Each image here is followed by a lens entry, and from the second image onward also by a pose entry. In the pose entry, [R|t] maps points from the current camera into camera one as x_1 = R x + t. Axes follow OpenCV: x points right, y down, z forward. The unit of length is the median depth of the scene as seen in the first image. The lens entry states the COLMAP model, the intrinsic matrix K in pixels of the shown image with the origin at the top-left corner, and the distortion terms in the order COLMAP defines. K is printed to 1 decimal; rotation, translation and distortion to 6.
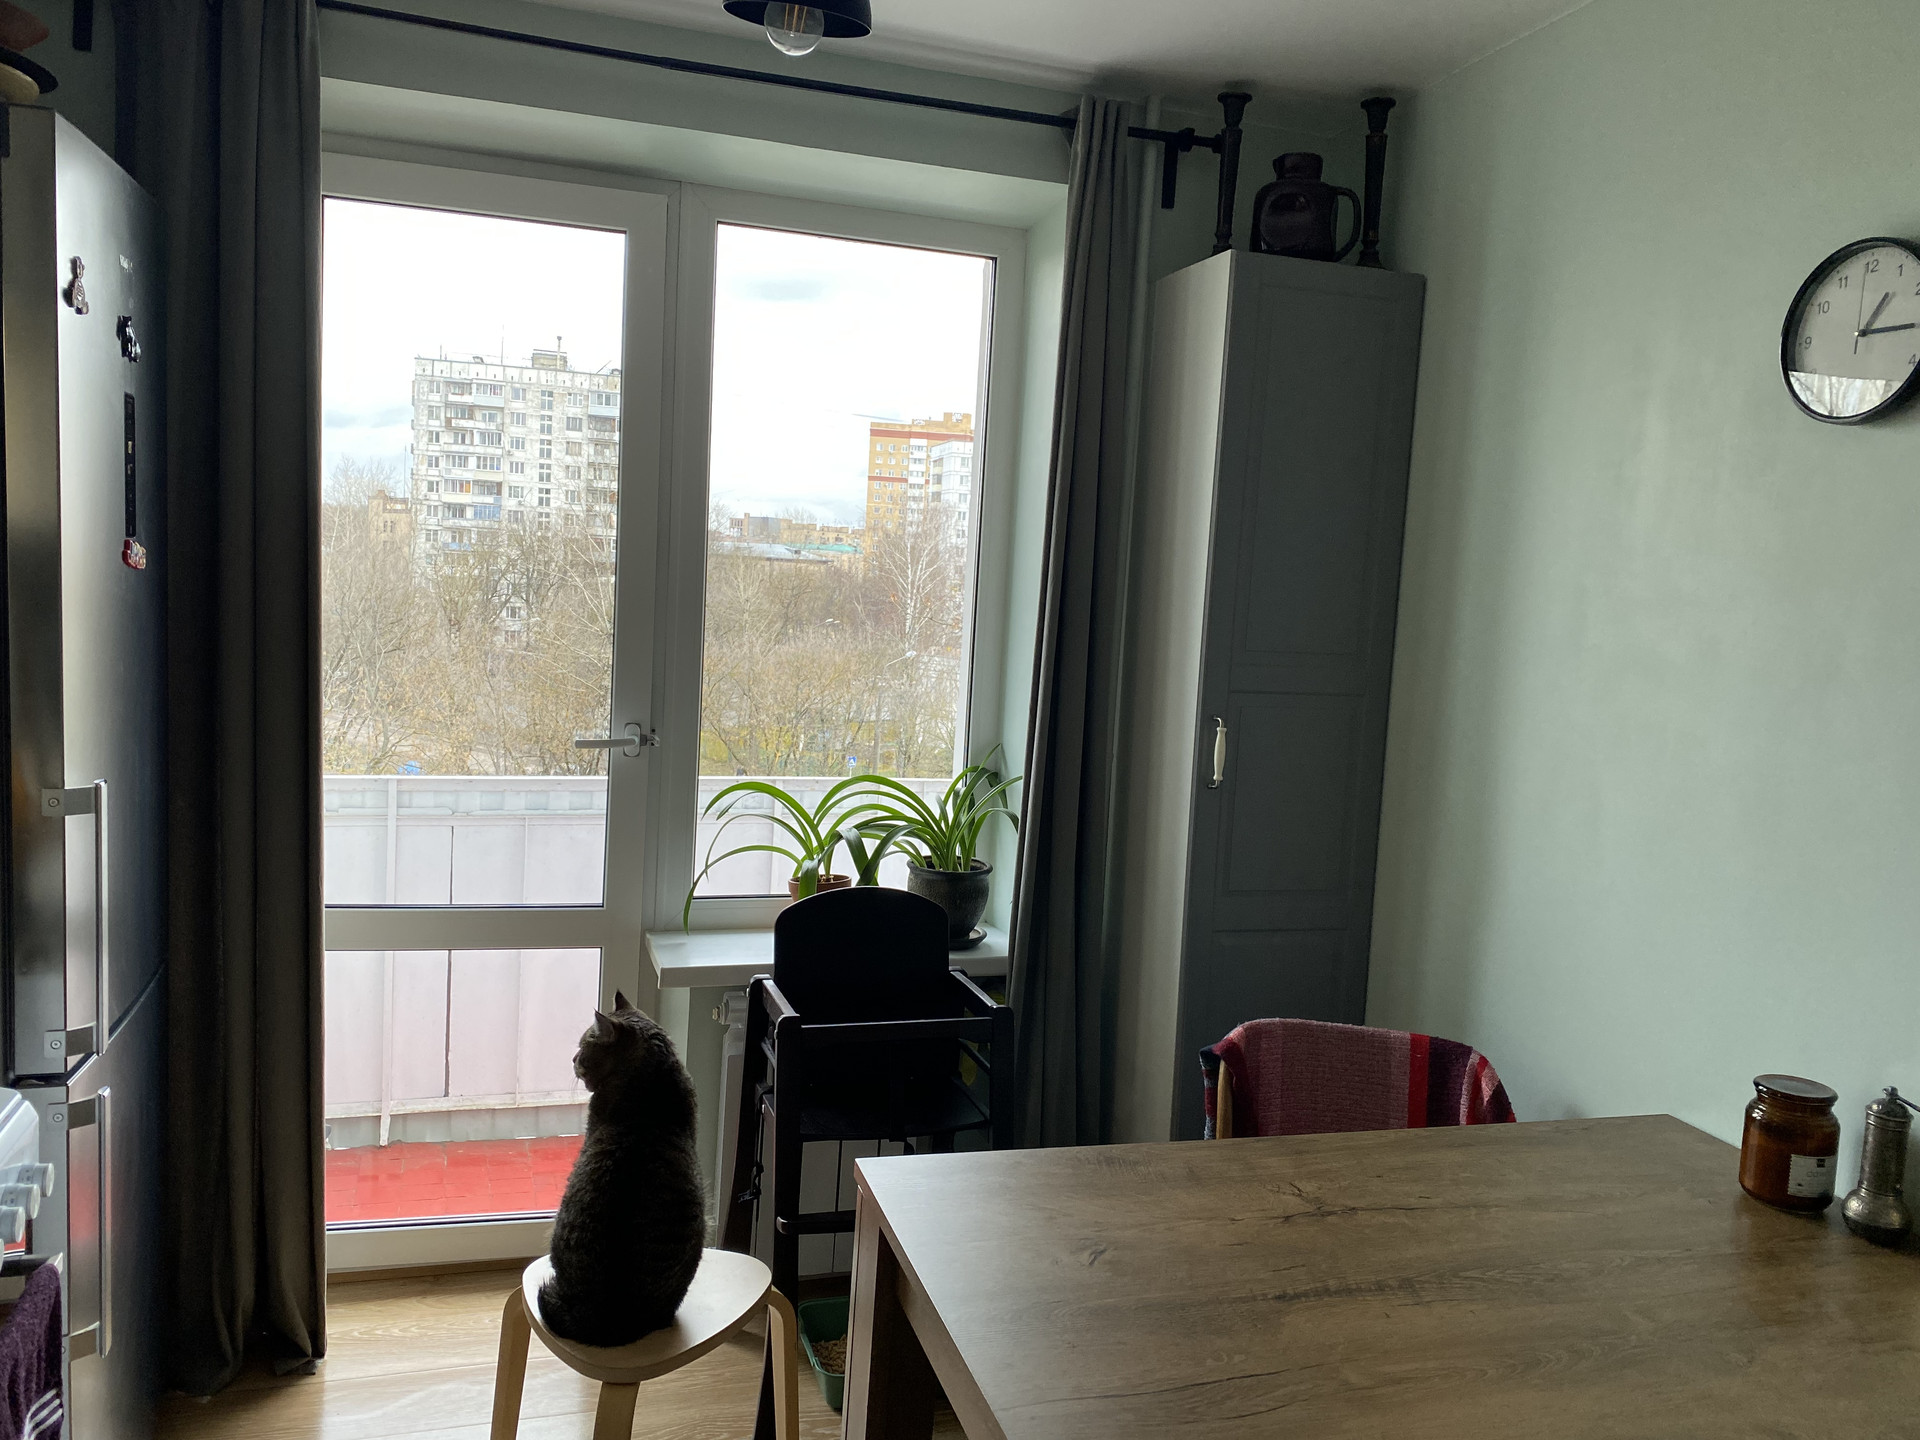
lens RADIAL K [[1487.2, 0, 956.7], [0, 1487.2, 706.2], [0, 0, 1]] dist [-0.002730, 0.004816]
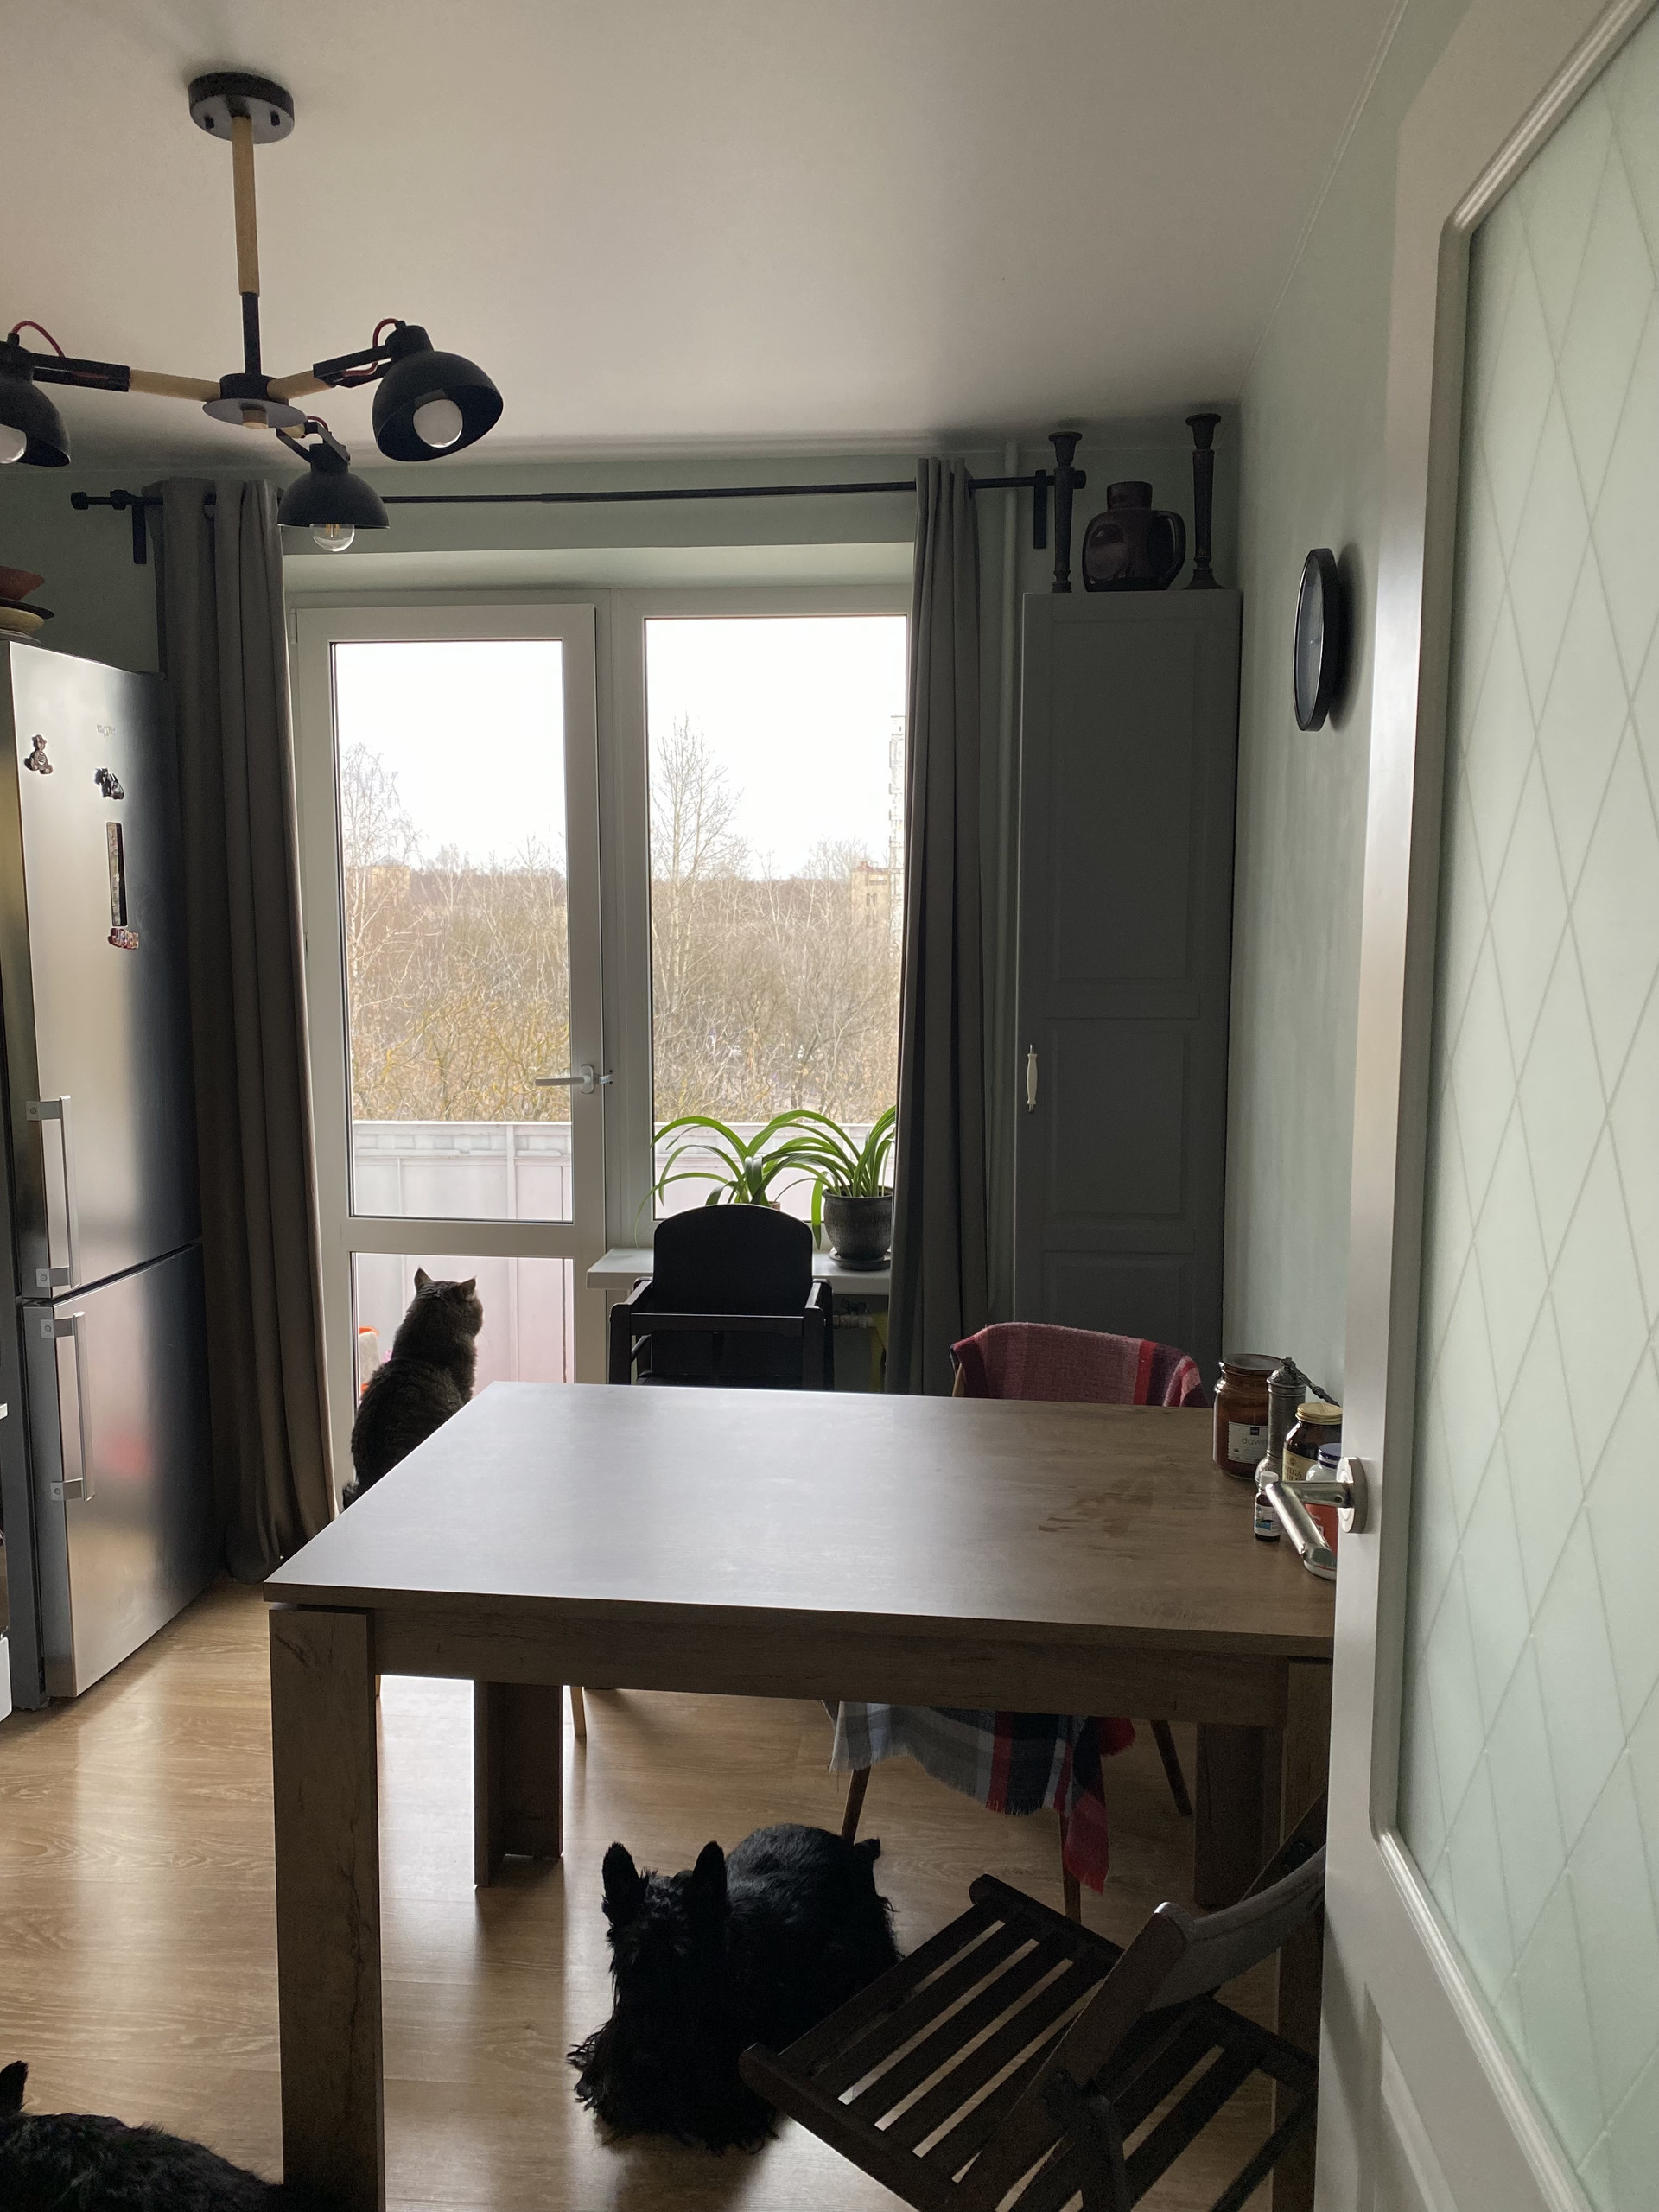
lens RADIAL K [[1713.4, 0, 837.8], [0, 1713.4, 1120.0], [0, 0, 1]] dist [-0.002730, 0.004816]
pose [[0.919497, -0.008225, -0.393012, 0.500871], [0.015501, 0.999762, 0.015344, 0.038549], [0.392792, -0.020201, 0.919405, -0.152651]]
